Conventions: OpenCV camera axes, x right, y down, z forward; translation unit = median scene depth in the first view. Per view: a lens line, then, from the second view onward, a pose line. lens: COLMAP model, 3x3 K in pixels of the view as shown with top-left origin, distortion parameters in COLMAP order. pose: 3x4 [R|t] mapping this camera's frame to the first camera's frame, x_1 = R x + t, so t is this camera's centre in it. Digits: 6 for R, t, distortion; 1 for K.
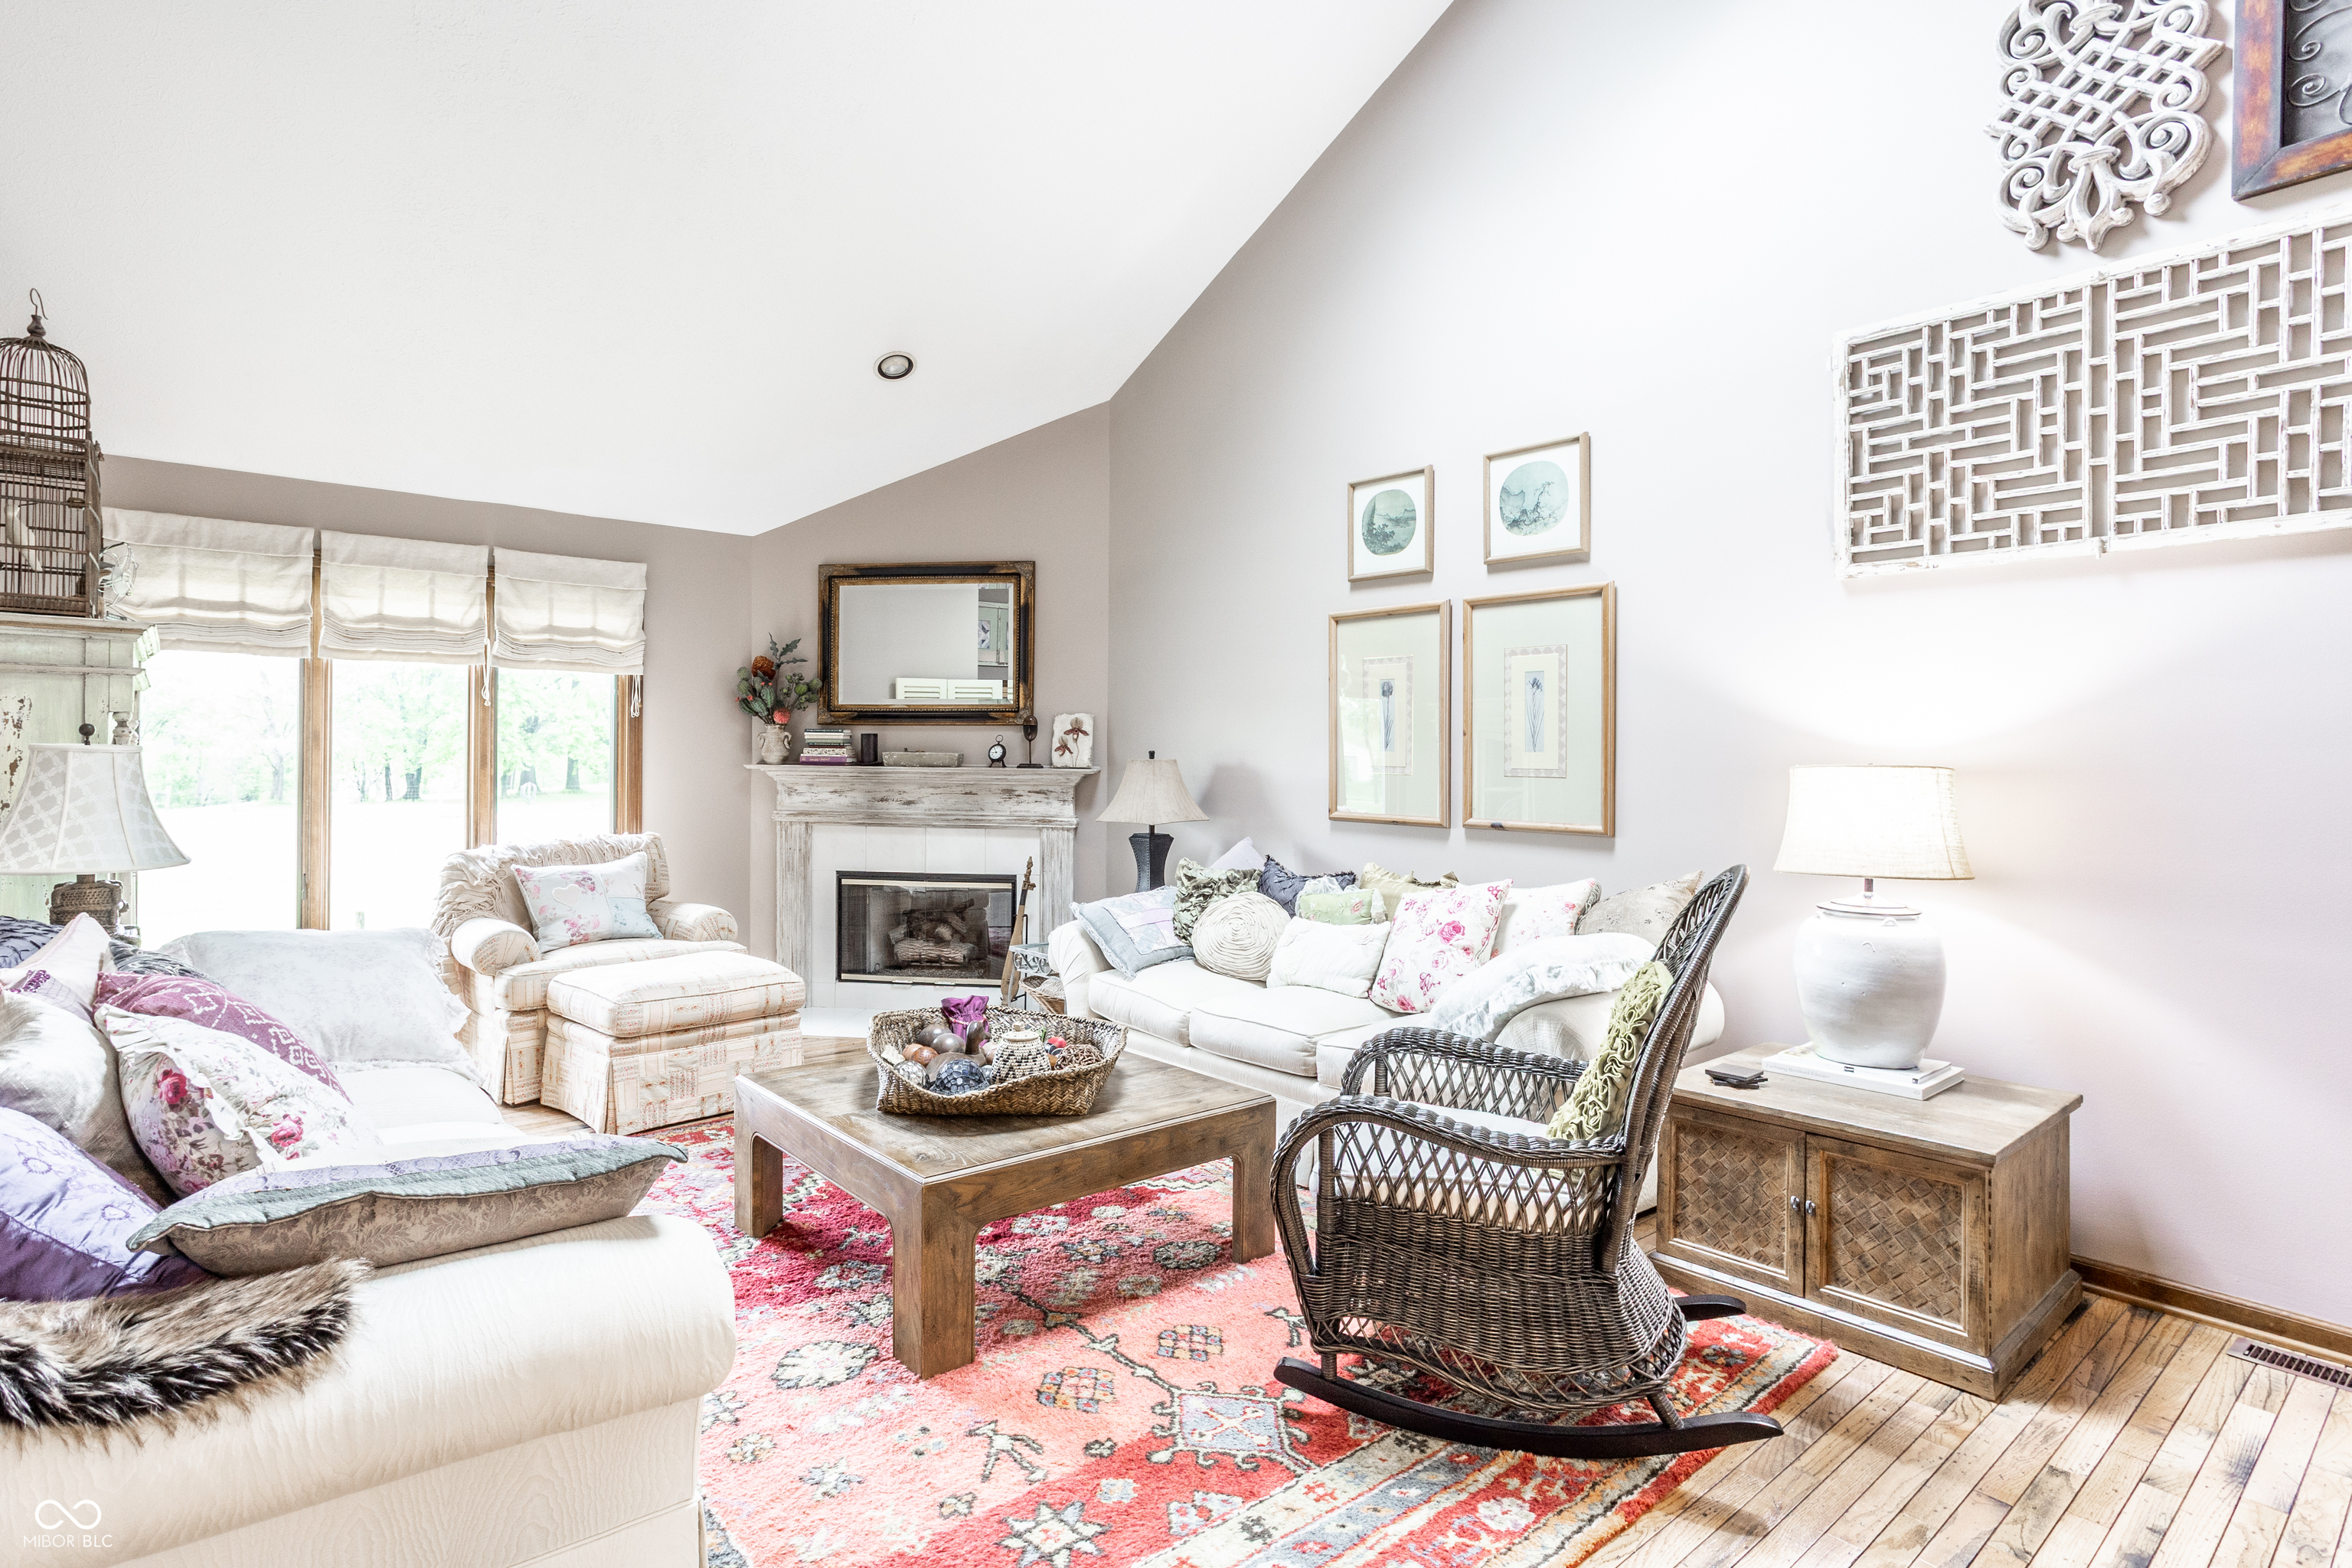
lens RADIAL K [[1169.4, 0, 1176.0], [0, 1169.4, 784.0], [0, 0, 1]] dist [-0.086461, 0.058815]
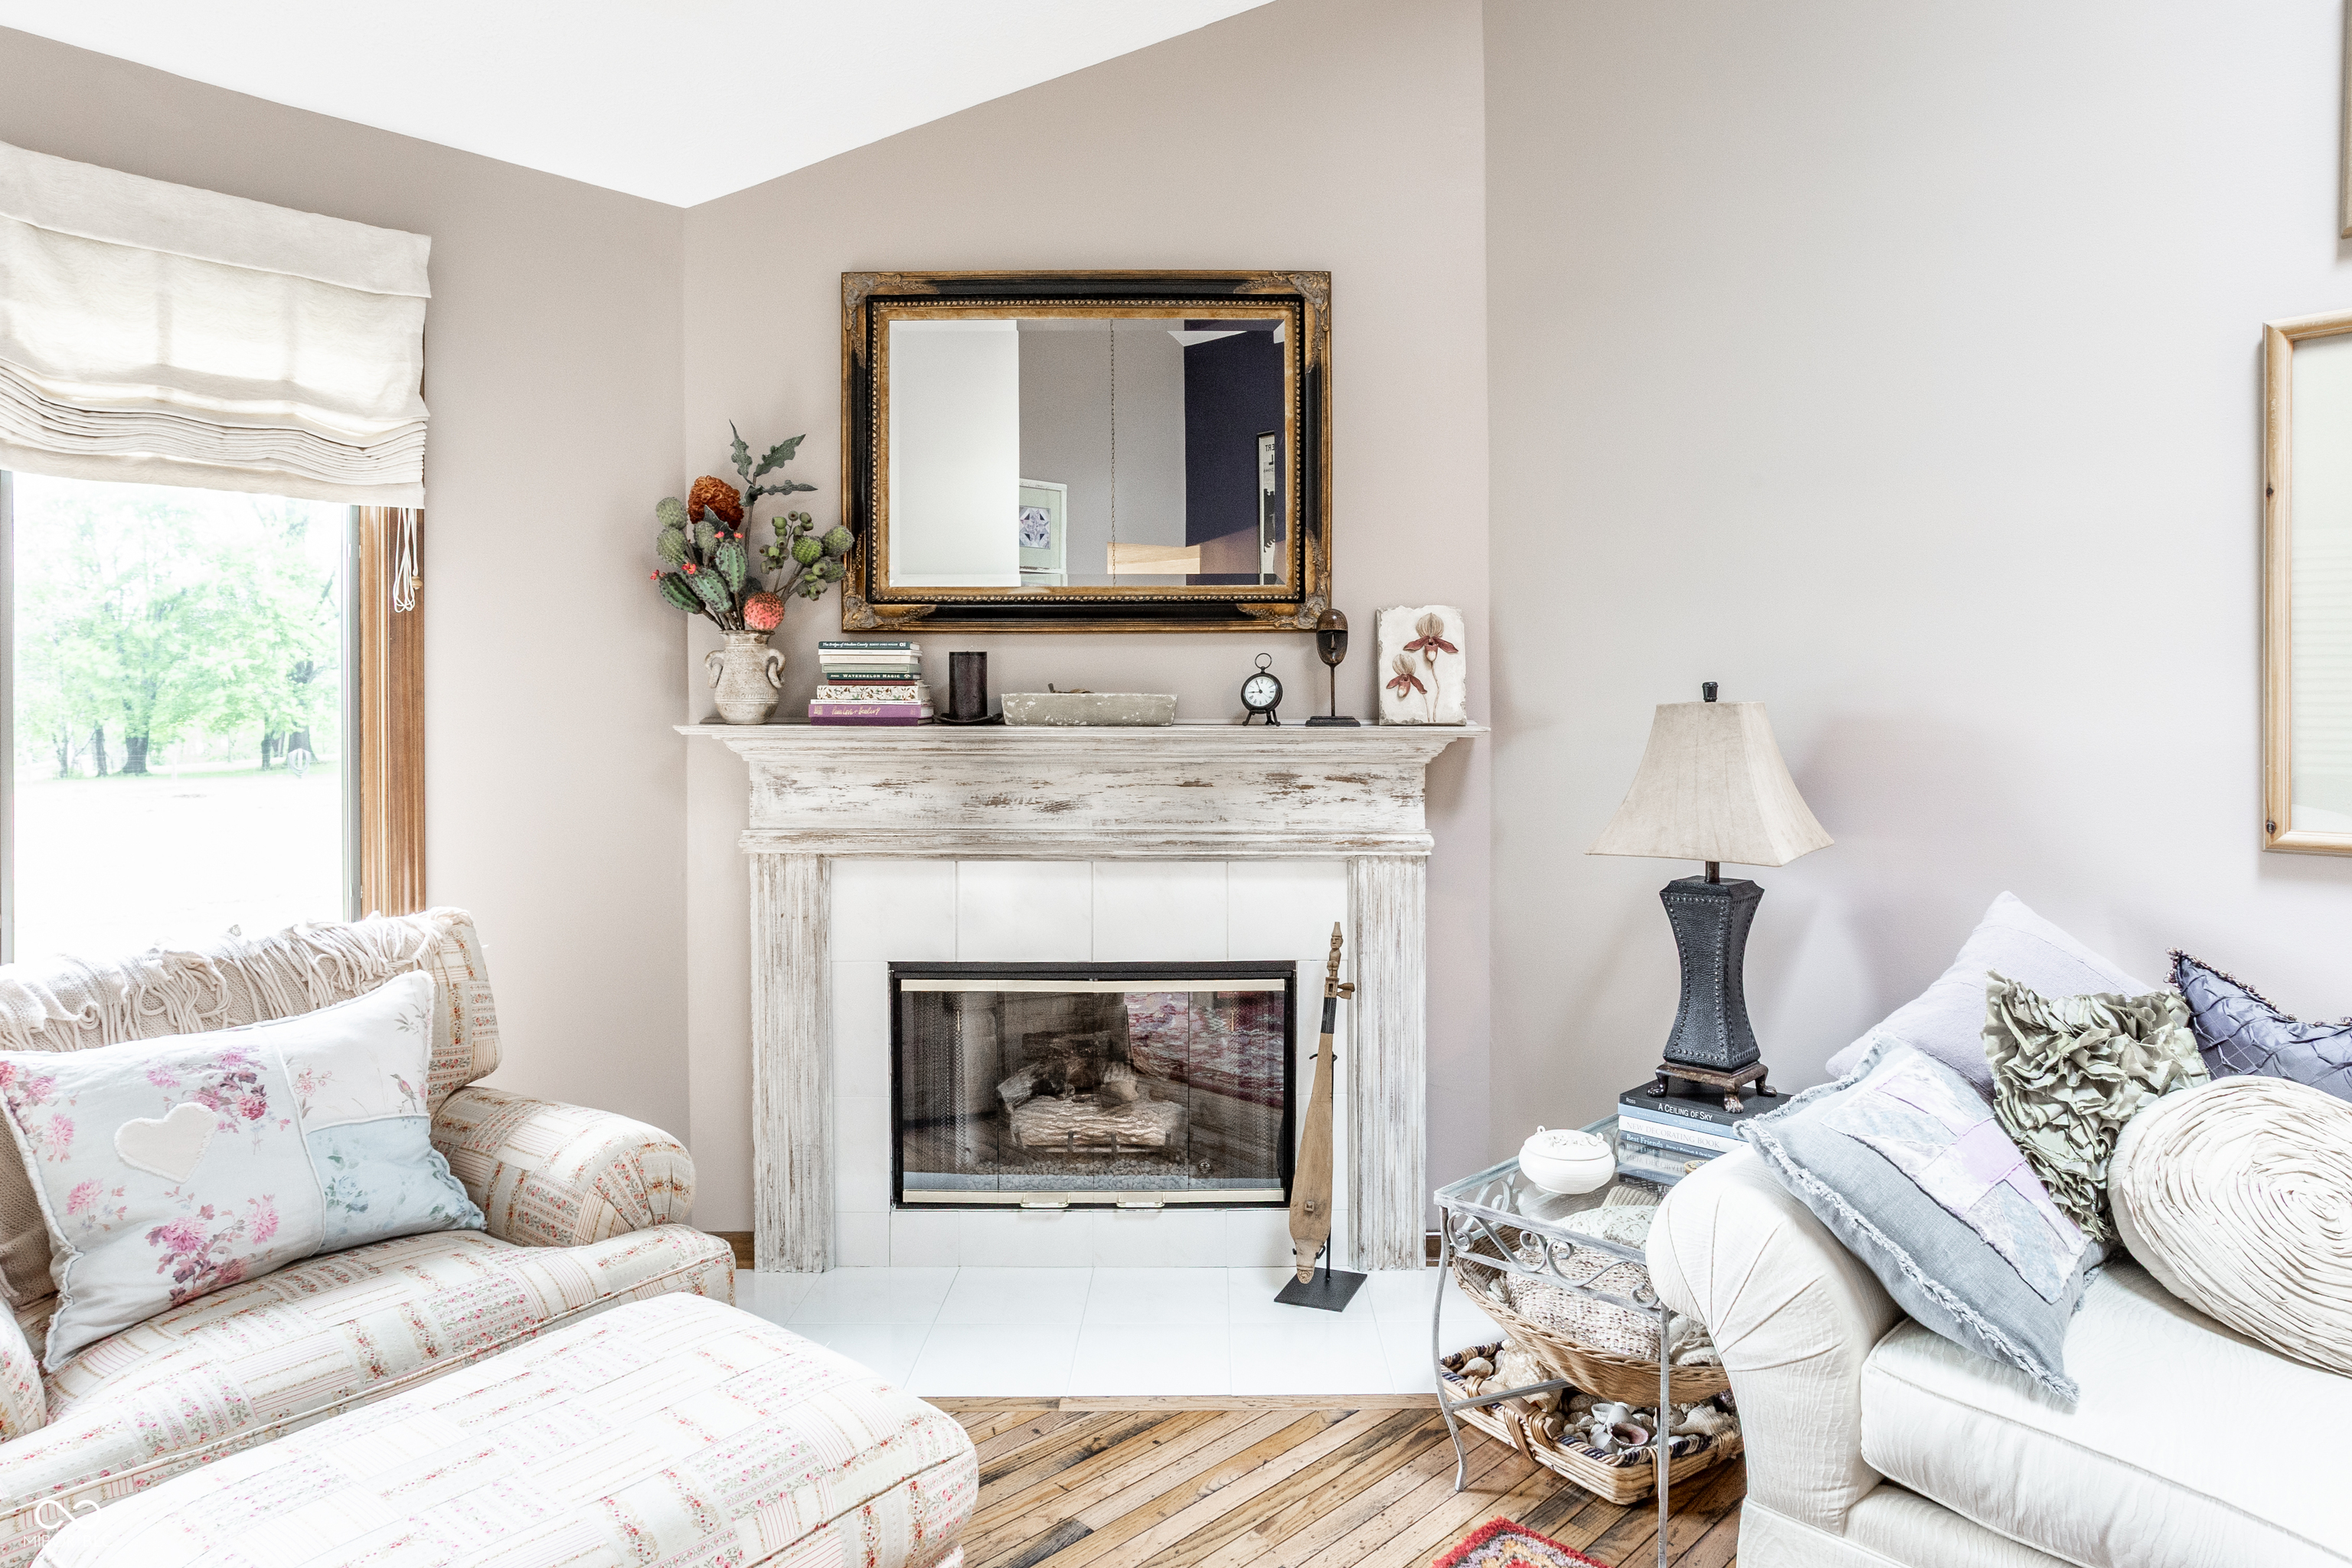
lens RADIAL K [[1308.2, 0, 1179.1], [0, 1308.2, 731.9], [0, 0, 1]] dist [-0.048867, 0.023301]
pose [[0.997101, -0.012020, 0.075136, -0.221454], [0.012244, 0.999922, -0.002514, -0.010835], [-0.075099, 0.003427, 0.997170, 0.501427]]
